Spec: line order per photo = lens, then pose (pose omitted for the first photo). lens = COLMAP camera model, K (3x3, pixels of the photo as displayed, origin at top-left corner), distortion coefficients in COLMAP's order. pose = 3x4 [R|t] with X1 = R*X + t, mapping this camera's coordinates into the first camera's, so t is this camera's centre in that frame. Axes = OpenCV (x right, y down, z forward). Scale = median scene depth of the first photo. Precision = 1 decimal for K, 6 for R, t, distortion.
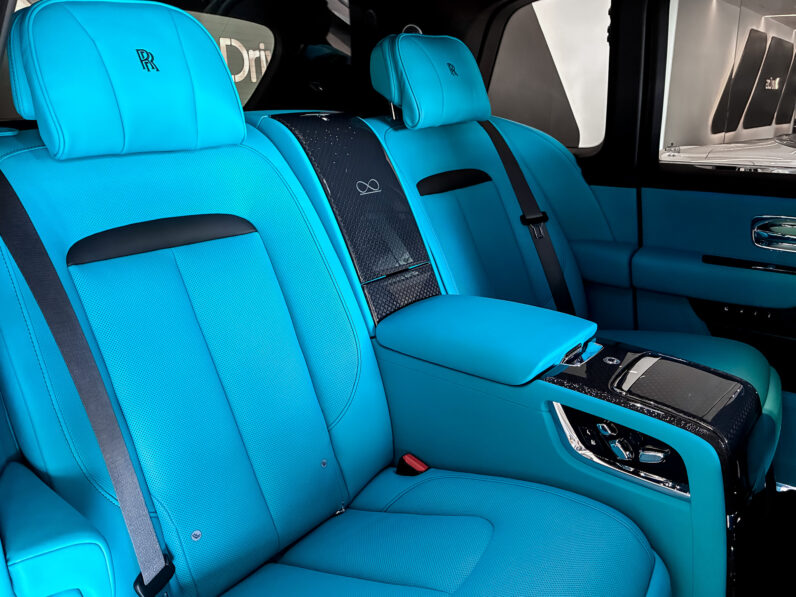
lens RADIAL K [[609.3, 0, 399.3], [0, 609.3, 299.4], [0, 0, 1]] dist [0.028584, -0.053693]
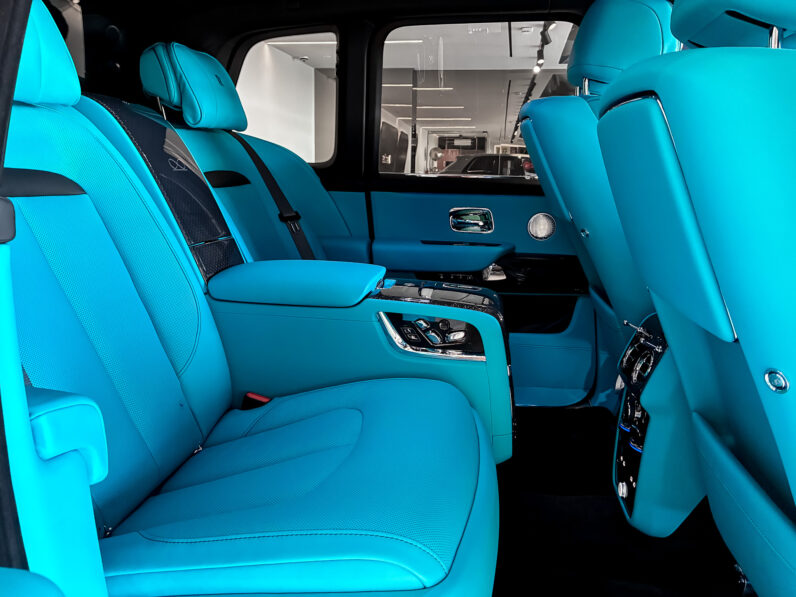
lens RADIAL K [[609.3, 0, 399.3], [0, 609.3, 299.4], [0, 0, 1]] dist [0.028584, -0.053693]
pose [[0.844454, -0.056238, 0.532667, -0.333610], [0.113600, 0.990654, -0.075503, 0.194965], [-0.523443, 0.124270, 0.842950, -0.111537]]
